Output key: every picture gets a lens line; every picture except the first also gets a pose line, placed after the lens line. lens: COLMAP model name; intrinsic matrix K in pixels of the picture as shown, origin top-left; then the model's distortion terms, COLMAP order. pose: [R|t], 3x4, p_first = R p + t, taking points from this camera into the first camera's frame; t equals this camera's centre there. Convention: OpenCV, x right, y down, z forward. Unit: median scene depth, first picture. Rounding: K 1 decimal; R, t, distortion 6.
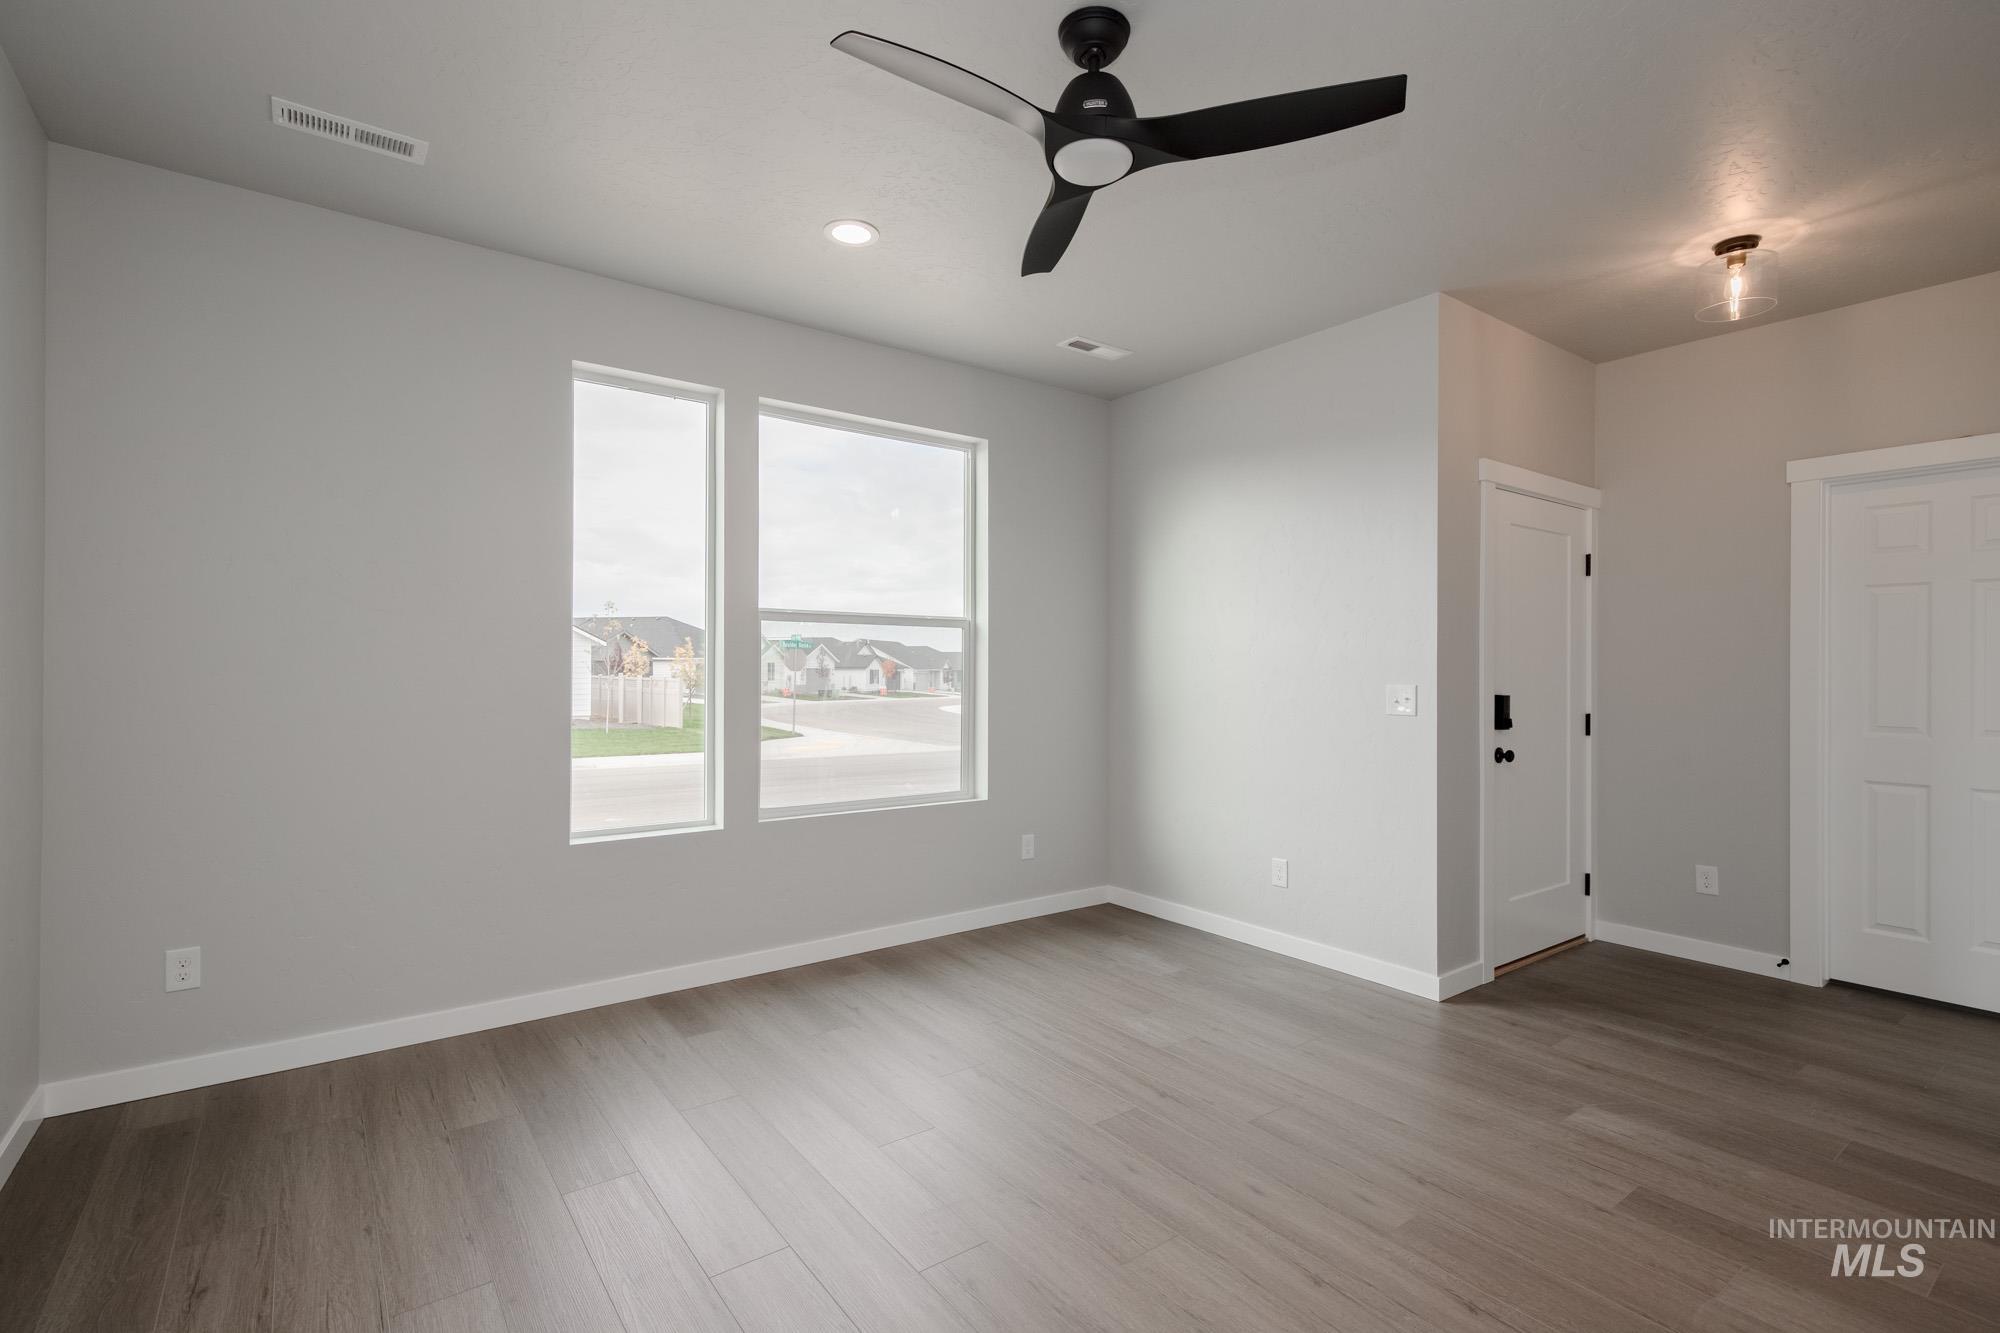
lens RADIAL K [[925.7, 0, 995.9], [0, 925.7, 672.6], [0, 0, 1]] dist [-0.000730, -0.000921]
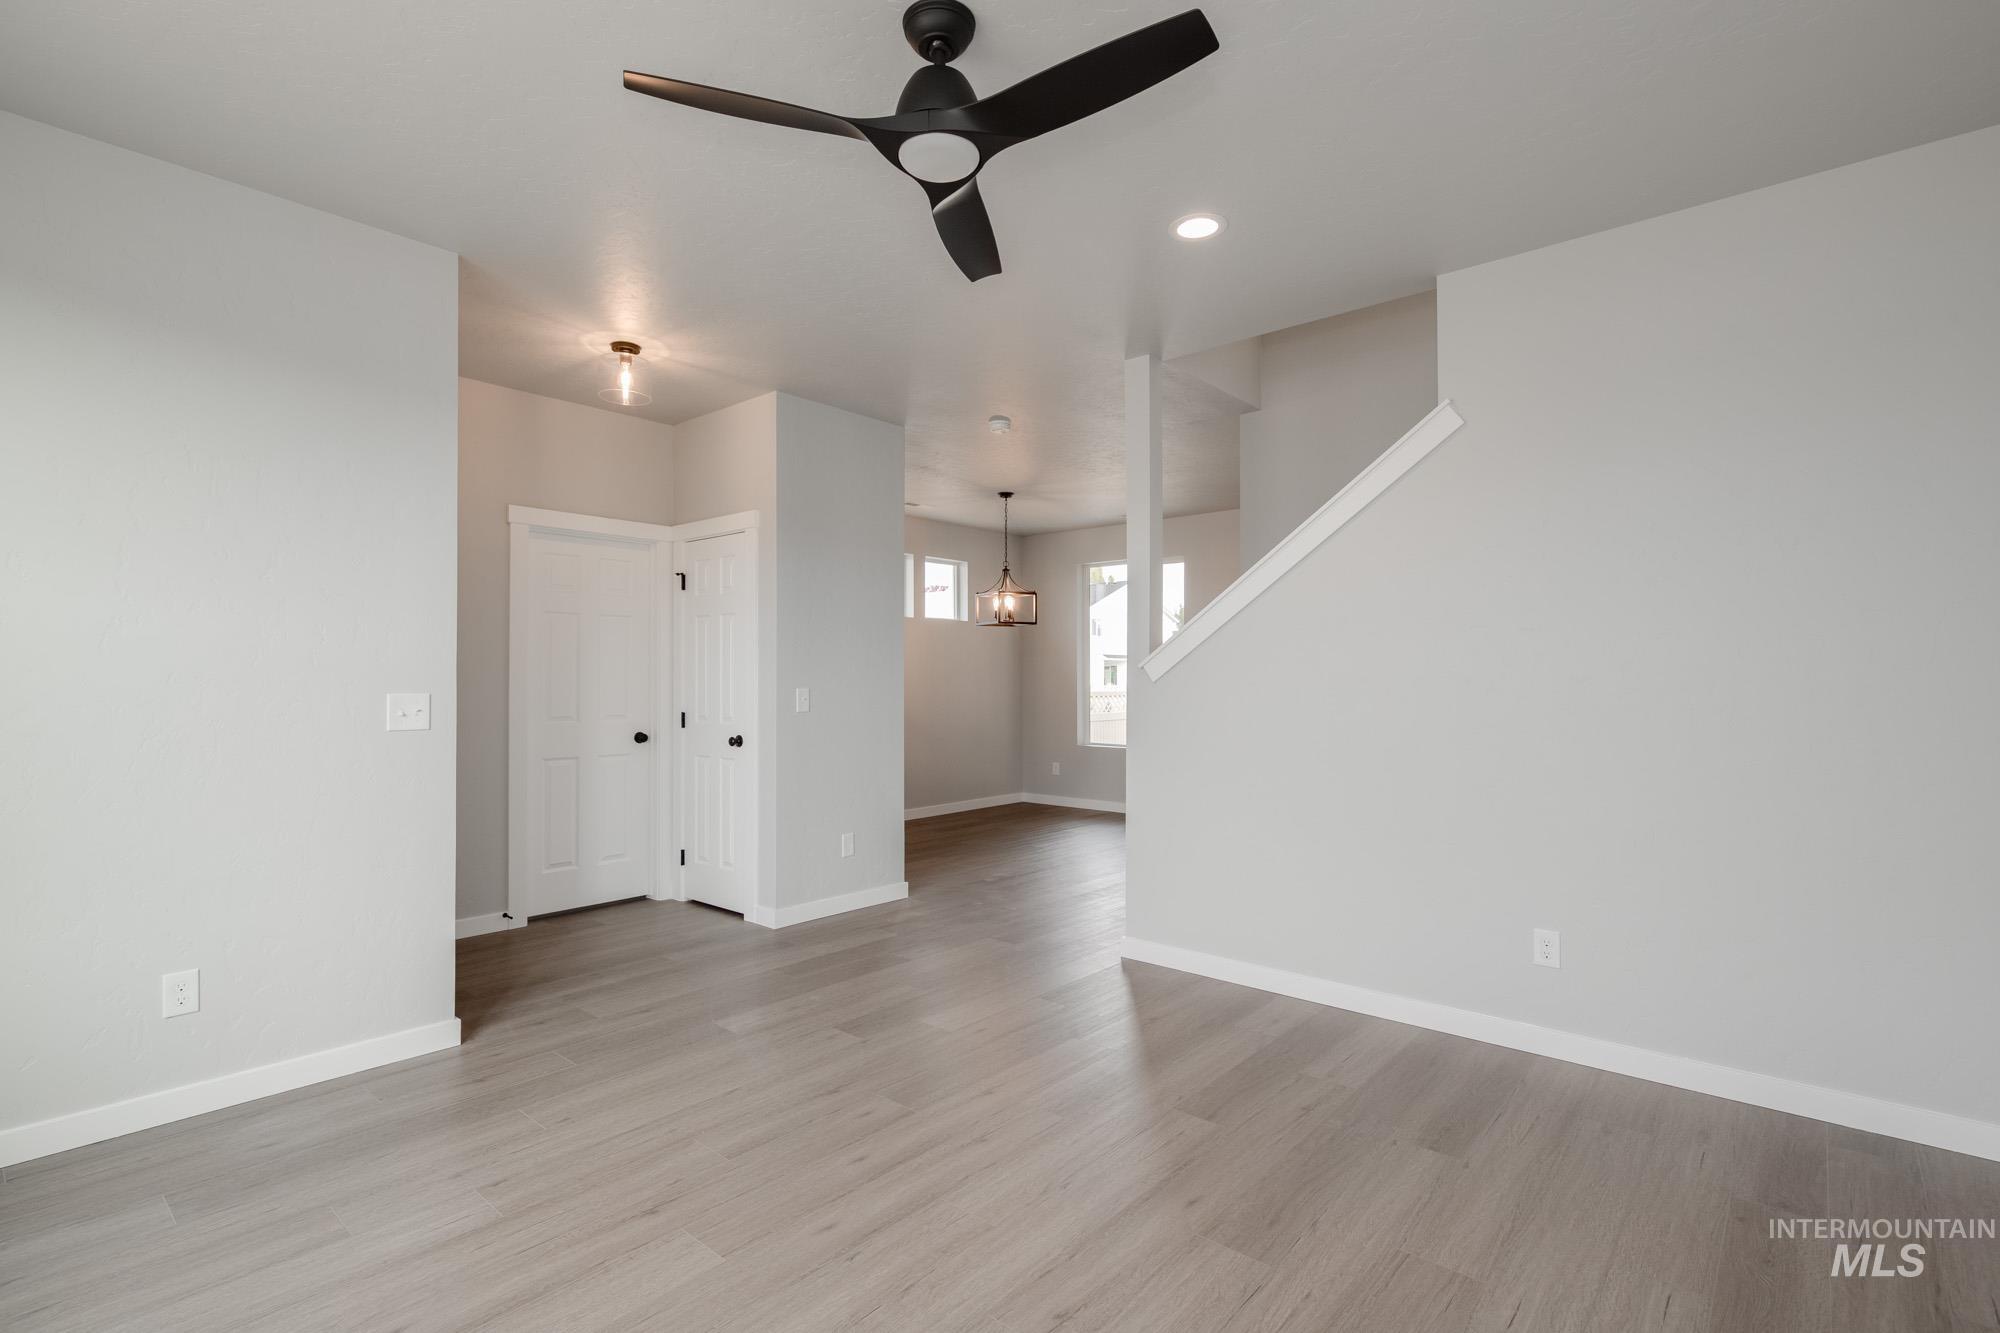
lens RADIAL K [[925.7, 0, 995.9], [0, 925.7, 672.6], [0, 0, 1]] dist [-0.000730, -0.000921]
pose [[-0.209913, -0.000357, 0.977720, -0.550484], [0.006138, 0.999980, 0.001683, -0.004993], [-0.977701, 0.006354, -0.209907, 0.731382]]
